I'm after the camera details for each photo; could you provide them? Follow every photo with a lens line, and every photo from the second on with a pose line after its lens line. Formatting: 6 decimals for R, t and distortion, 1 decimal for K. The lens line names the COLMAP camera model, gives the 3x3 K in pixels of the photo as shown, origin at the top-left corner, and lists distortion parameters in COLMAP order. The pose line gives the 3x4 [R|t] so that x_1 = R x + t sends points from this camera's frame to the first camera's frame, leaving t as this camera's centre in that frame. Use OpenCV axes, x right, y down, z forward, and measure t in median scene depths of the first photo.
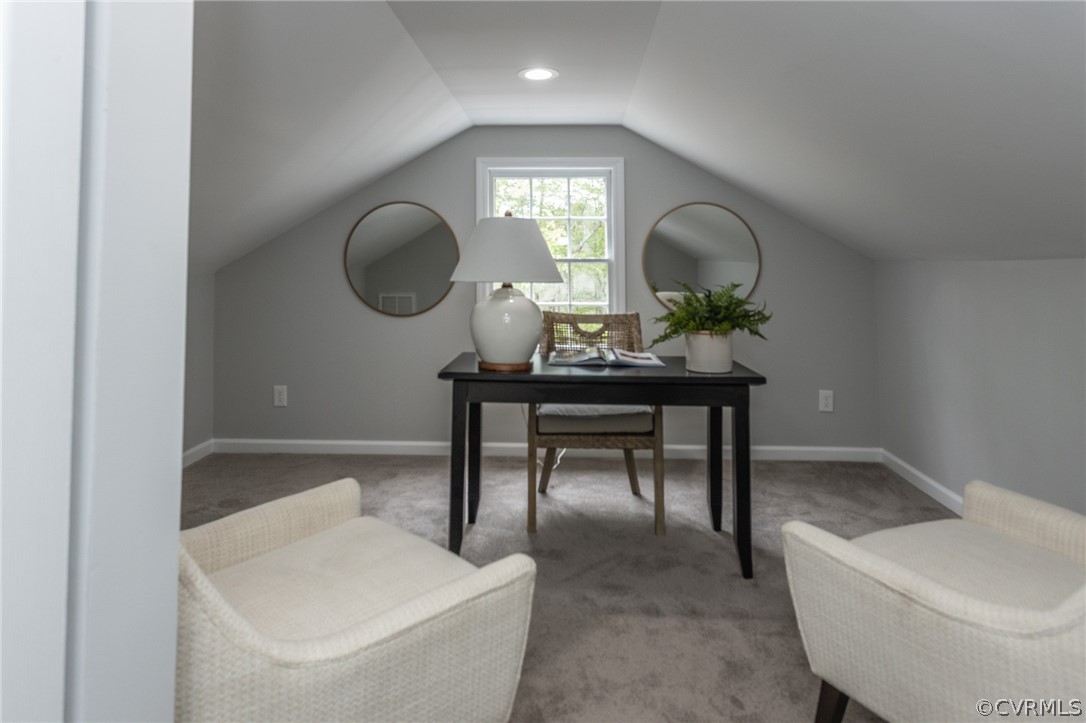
lens RADIAL K [[654.3, 0, 587.9], [0, 654.3, 359.9], [0, 0, 1]] dist [-0.000639, -0.000085]
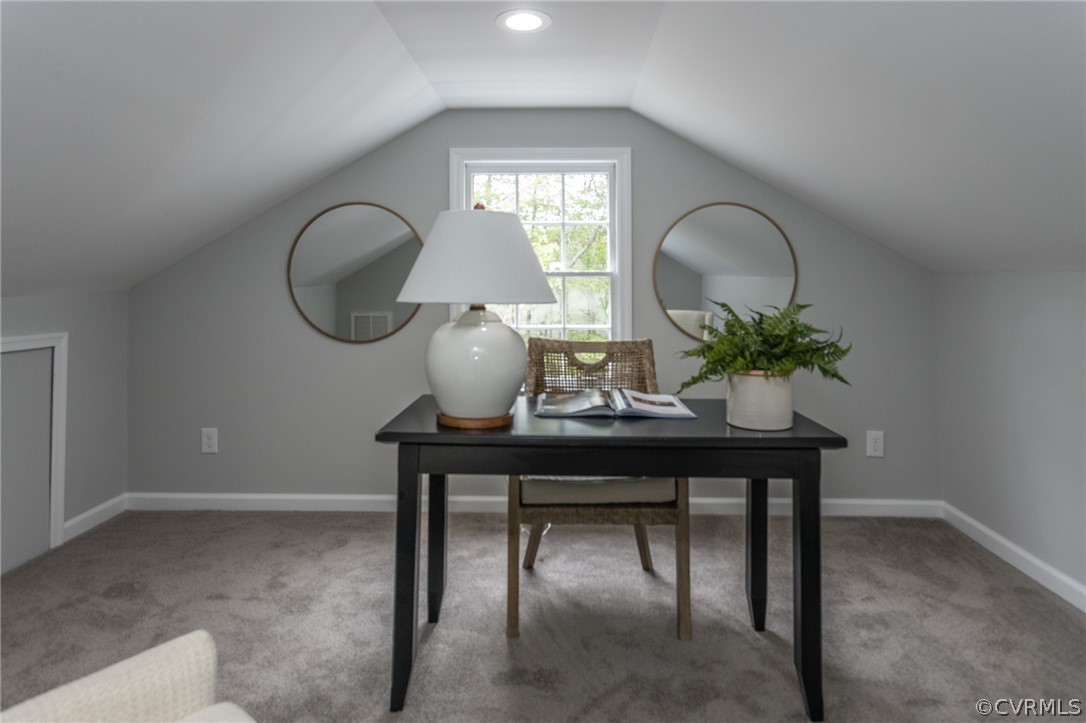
lens RADIAL K [[662.4, 0, 543.0], [0, 662.4, 361.5], [0, 0, 1]] dist [0.001404, 0.000077]
pose [[0.998428, 0.003089, -0.055965, -0.009323], [-0.004400, 0.999718, -0.023315, -0.030269], [0.055878, 0.023525, 0.998160, 0.225615]]
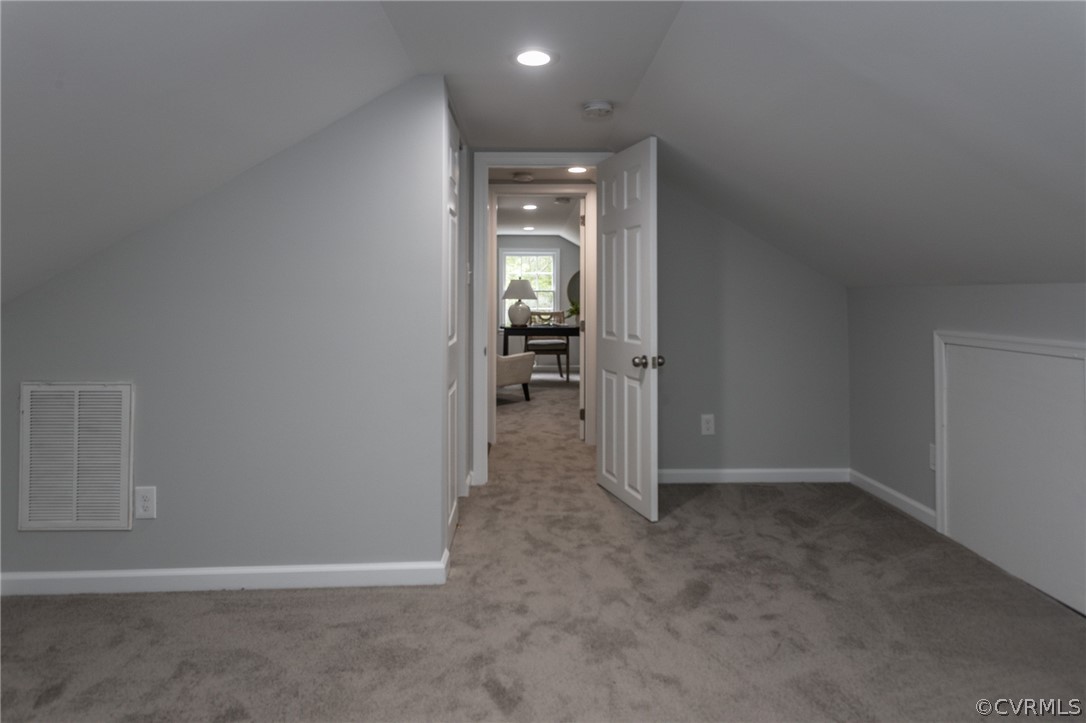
lens RADIAL K [[662.4, 0, 543.0], [0, 662.4, 361.5], [0, 0, 1]] dist [0.001404, 0.000077]
pose [[0.999941, 0.003066, -0.010454, 0.023857], [-0.003360, 0.999596, -0.028209, 0.229111], [0.010363, 0.028243, 0.999547, -1.845959]]
